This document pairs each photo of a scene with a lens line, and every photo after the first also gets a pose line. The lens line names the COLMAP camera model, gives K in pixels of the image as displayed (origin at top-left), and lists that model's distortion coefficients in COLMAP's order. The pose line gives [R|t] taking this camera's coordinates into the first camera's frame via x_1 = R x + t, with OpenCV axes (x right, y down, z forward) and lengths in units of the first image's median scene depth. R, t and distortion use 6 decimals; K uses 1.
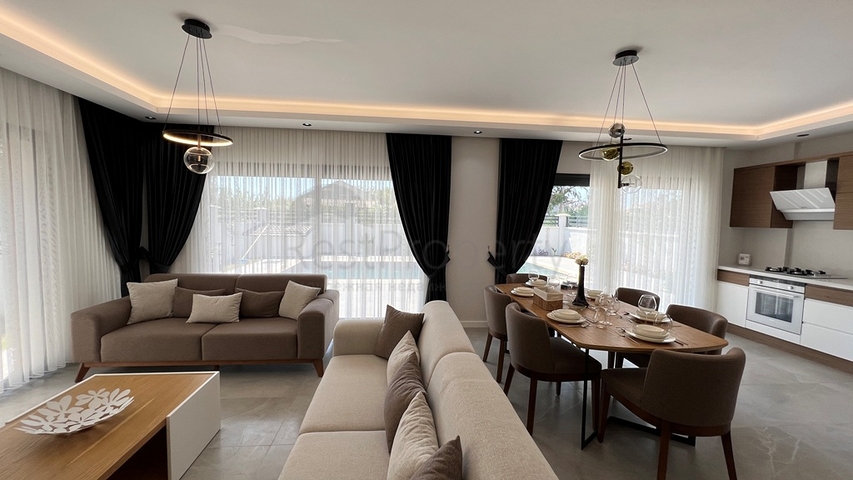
lens RADIAL K [[340.5, 0, 422.6], [0, 340.5, 241.2], [0, 0, 1]] dist [-0.002461, 0.001347]
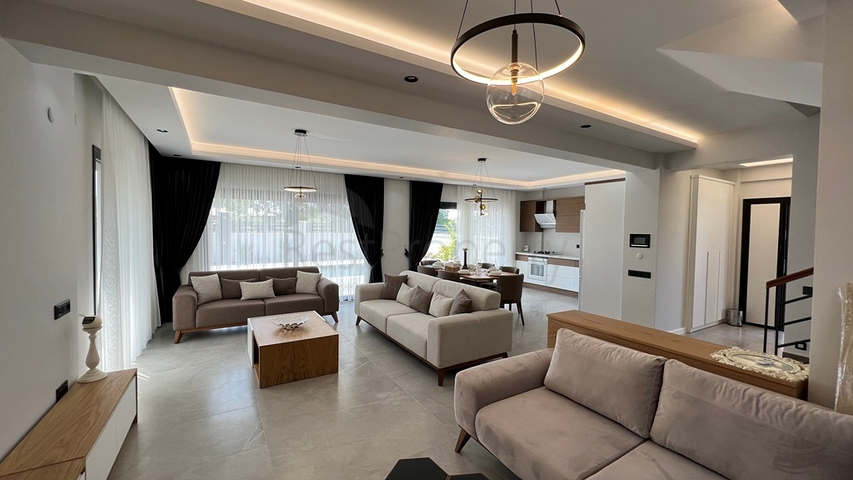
lens RADIAL K [[340.5, 0, 421.0], [0, 340.5, 240.8], [0, 0, 1]] dist [-0.002461, 0.001347]
pose [[0.901555, -0.024343, 0.431978, -0.478862], [0.033560, 0.999342, -0.013727, 0.018649], [-0.431360, 0.026873, 0.901780, -0.546298]]
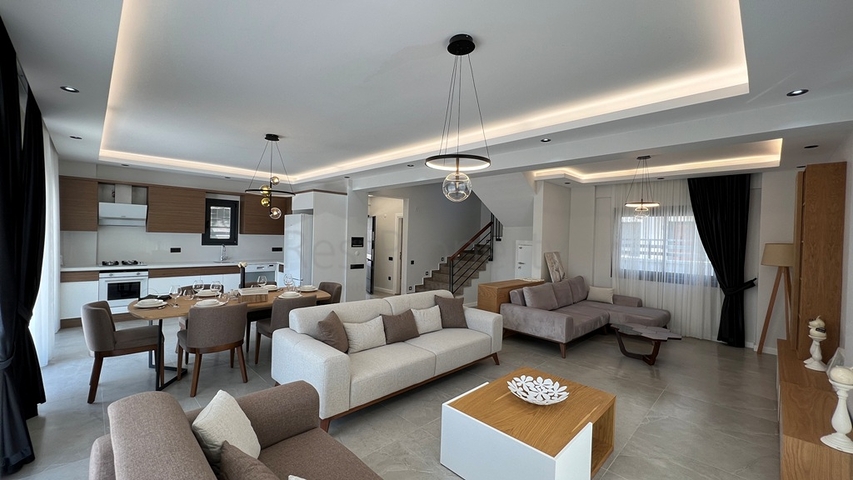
lens RADIAL K [[340.5, 0, 423.4], [0, 340.5, 240.4], [0, 0, 1]] dist [-0.002461, 0.001347]
pose [[-0.635437, -0.050409, 0.770506, -0.709722], [0.008327, 0.997361, 0.072117, -0.088402], [-0.772108, 0.052242, -0.633340, 0.895703]]
